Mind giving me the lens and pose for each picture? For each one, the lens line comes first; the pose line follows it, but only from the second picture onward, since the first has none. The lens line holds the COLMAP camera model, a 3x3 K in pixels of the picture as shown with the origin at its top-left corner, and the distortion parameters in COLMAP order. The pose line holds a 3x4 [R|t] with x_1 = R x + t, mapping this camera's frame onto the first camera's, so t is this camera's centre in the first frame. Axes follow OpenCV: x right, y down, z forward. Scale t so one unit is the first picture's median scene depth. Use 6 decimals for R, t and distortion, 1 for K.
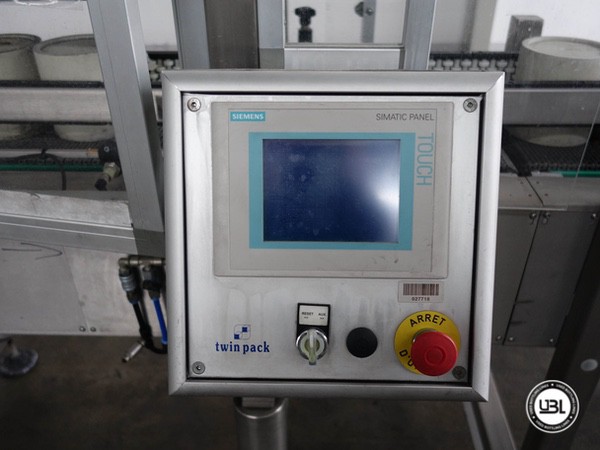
lens RADIAL K [[523.4, 0, 300.0], [0, 523.4, 225.0], [0, 0, 1]] dist [0.018686, 0.009290]
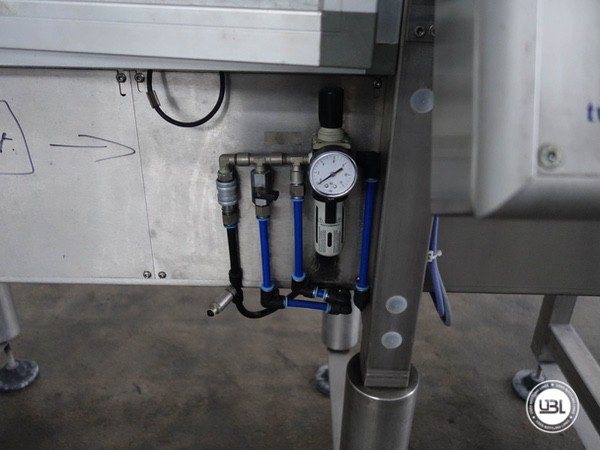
lens RADIAL K [[523.4, 0, 300.0], [0, 523.4, 225.0], [0, 0, 1]] dist [0.018686, 0.009290]
pose [[0.999275, 0.007891, 0.037251, -0.234045], [-0.004275, 0.995357, -0.096161, 0.201077], [-0.037837, 0.095932, 0.994669, 0.268660]]
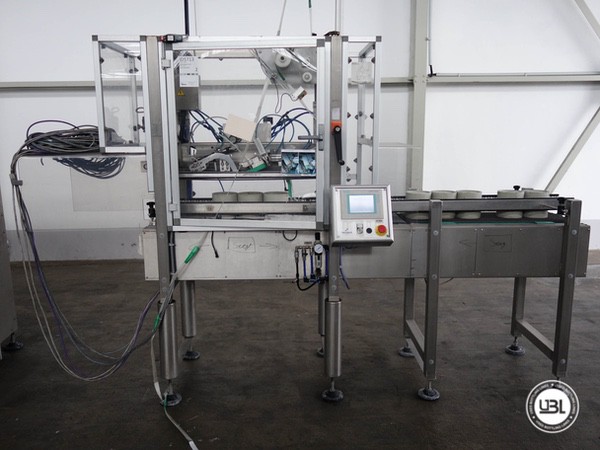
lens RADIAL K [[523.4, 0, 300.0], [0, 523.4, 225.0], [0, 0, 1]] dist [0.018686, 0.009290]
pose [[0.997850, -0.016121, 0.063518, -0.474887], [0.039015, 0.924909, -0.378181, 1.109504], [-0.052652, 0.379847, 0.923550, -2.013945]]
